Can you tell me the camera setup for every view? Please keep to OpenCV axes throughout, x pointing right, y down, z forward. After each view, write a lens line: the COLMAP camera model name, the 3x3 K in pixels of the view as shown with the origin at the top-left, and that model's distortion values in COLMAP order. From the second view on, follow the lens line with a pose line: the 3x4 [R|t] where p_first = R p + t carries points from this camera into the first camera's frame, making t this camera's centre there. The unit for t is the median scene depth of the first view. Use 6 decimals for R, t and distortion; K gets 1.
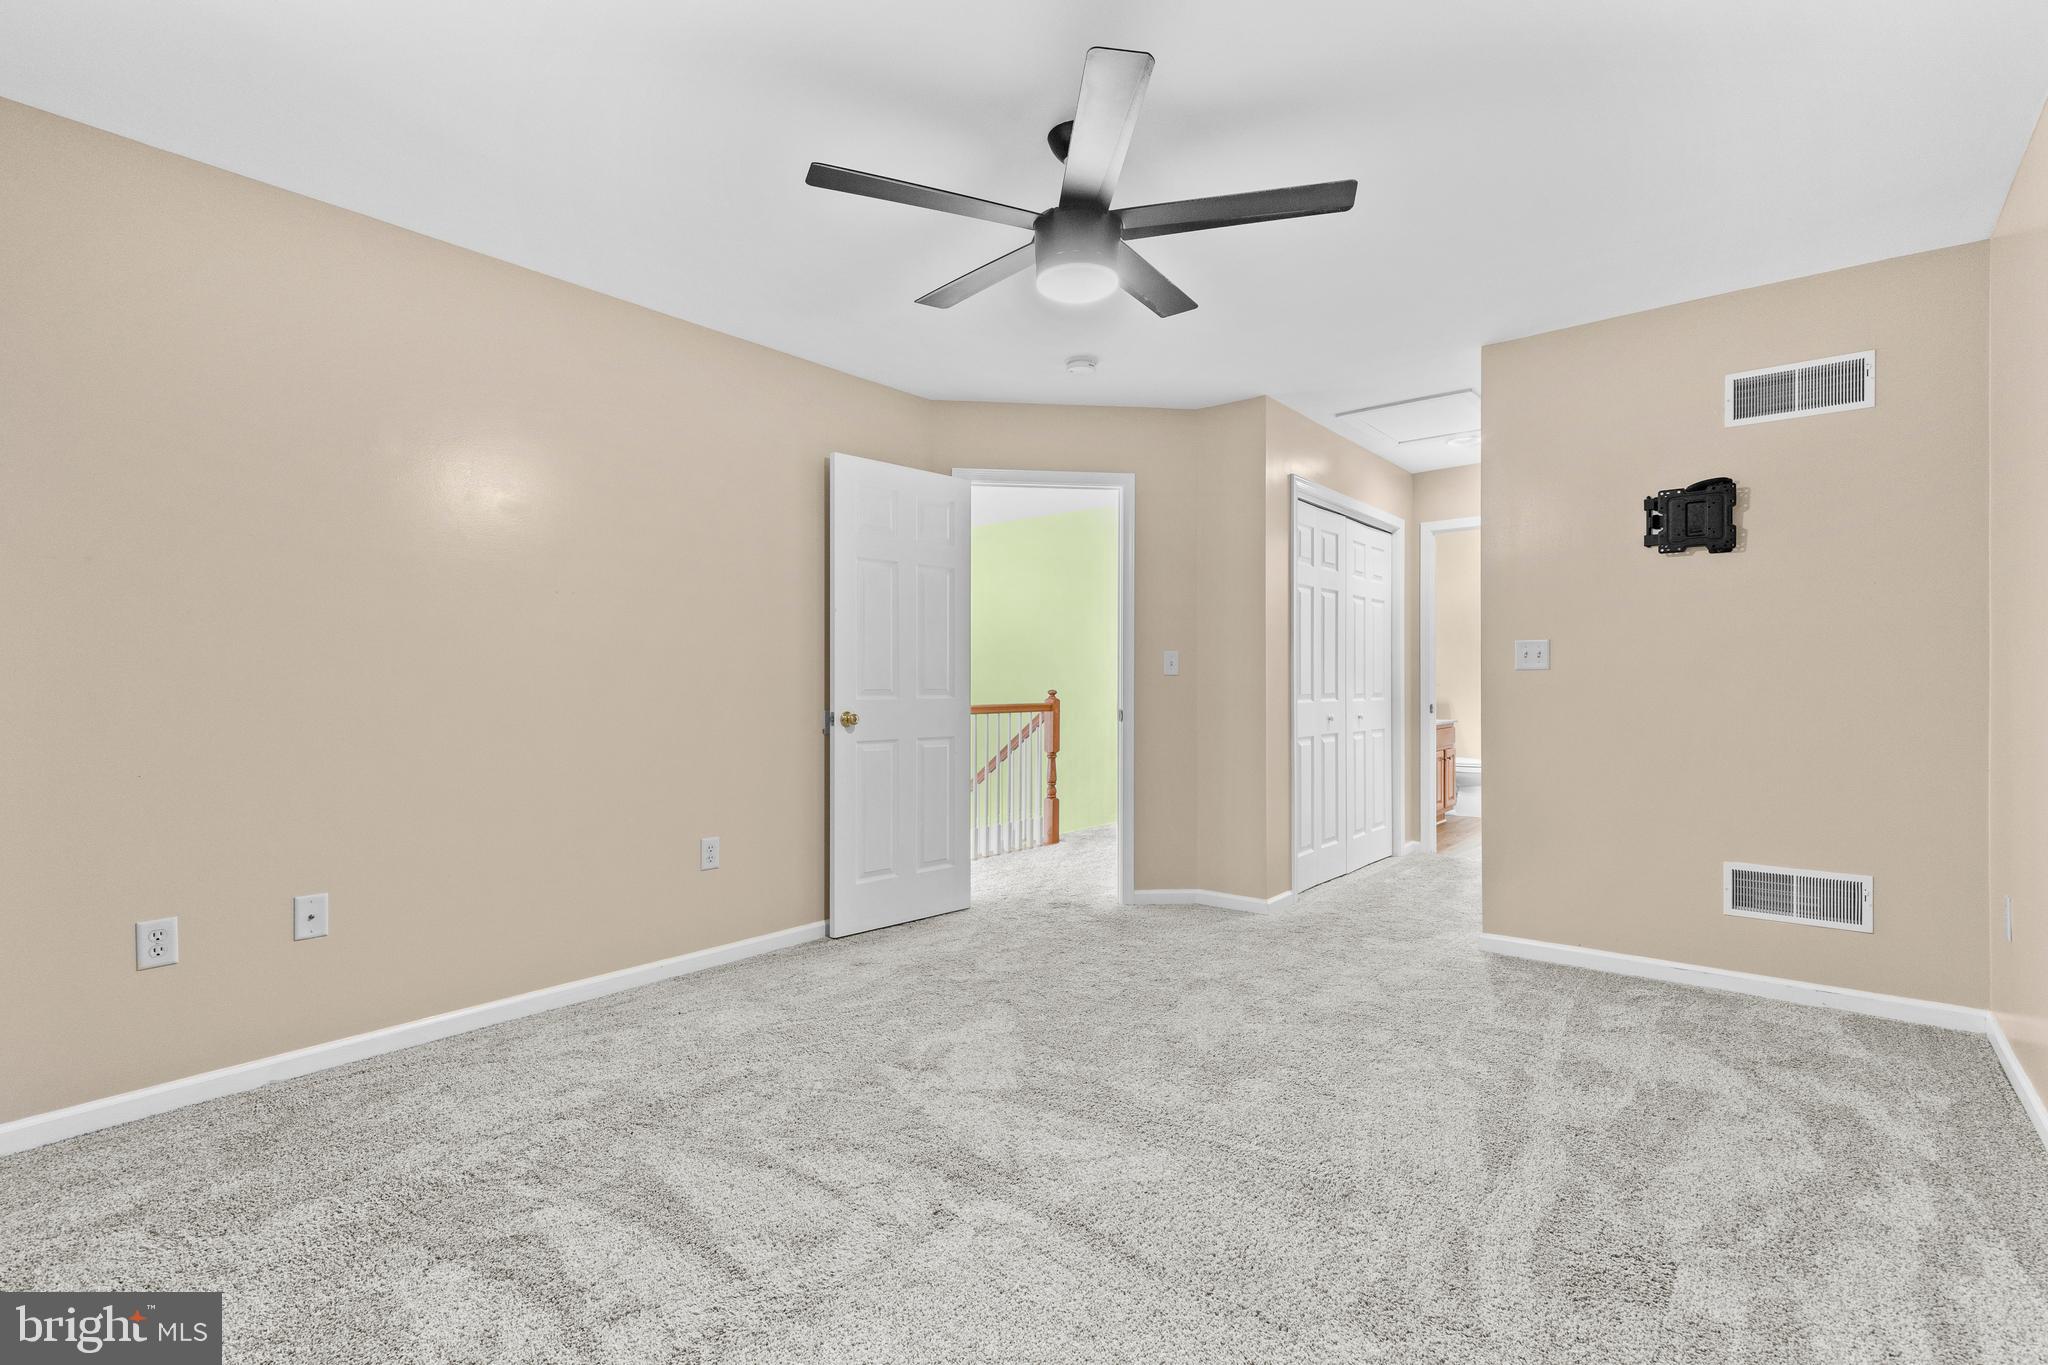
lens RADIAL K [[926.8, 0, 1031.0], [0, 926.8, 689.1], [0, 0, 1]] dist [0.011986, -0.003201]
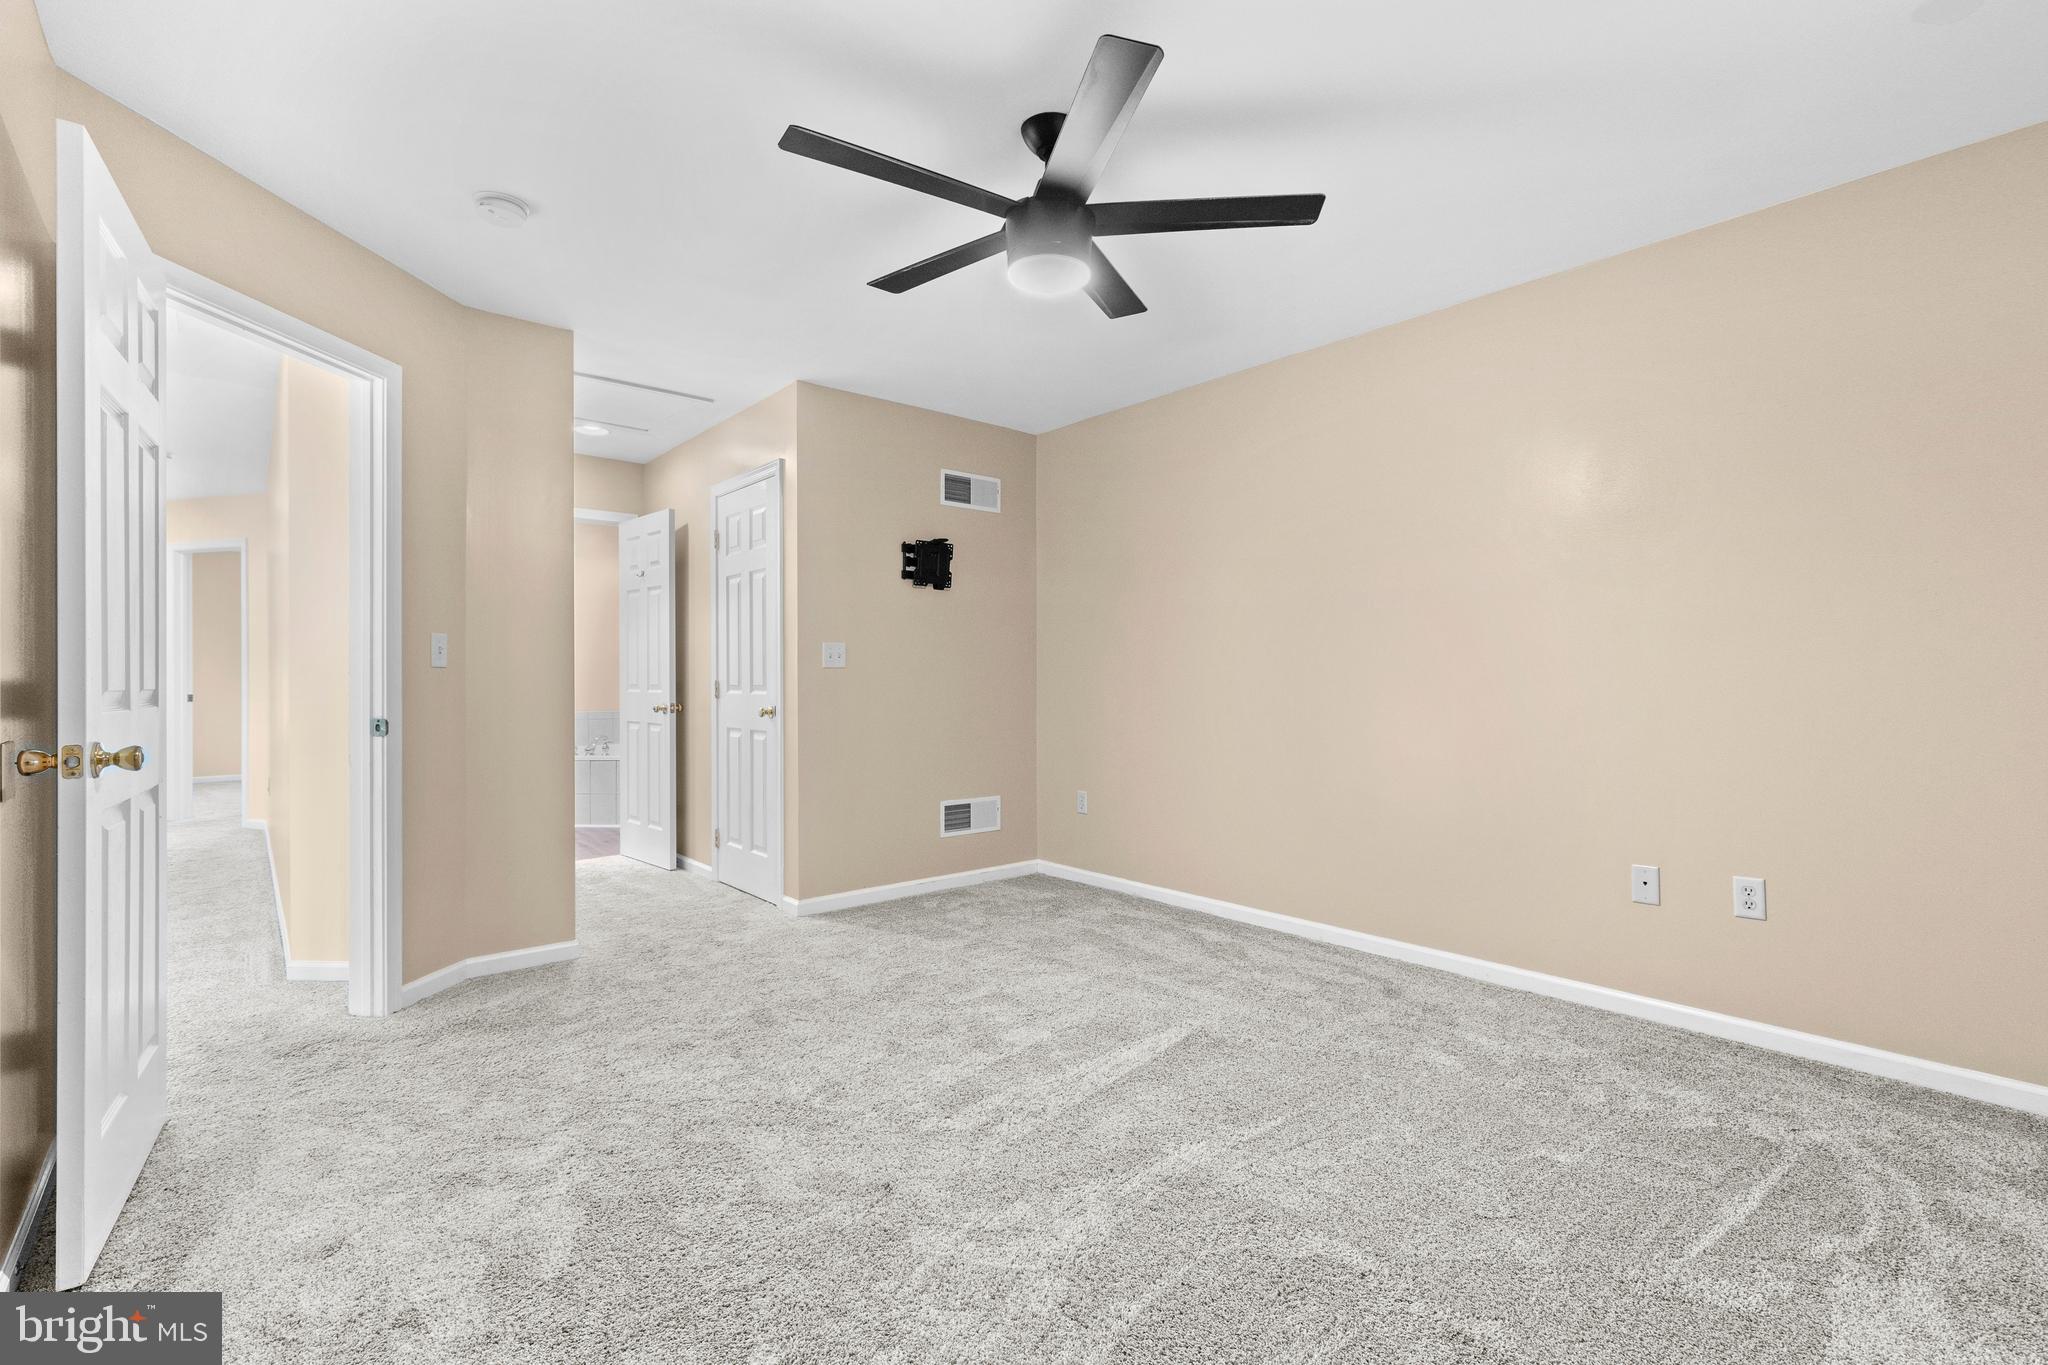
lens RADIAL K [[926.8, 0, 1025.0], [0, 926.8, 687.3], [0, 0, 1]] dist [0.011986, -0.003201]
pose [[0.182411, -0.005333, 0.983208, -0.571035], [0.006407, 0.999971, 0.004236, 0.000574], [-0.983202, 0.005527, 0.182440, 0.524376]]
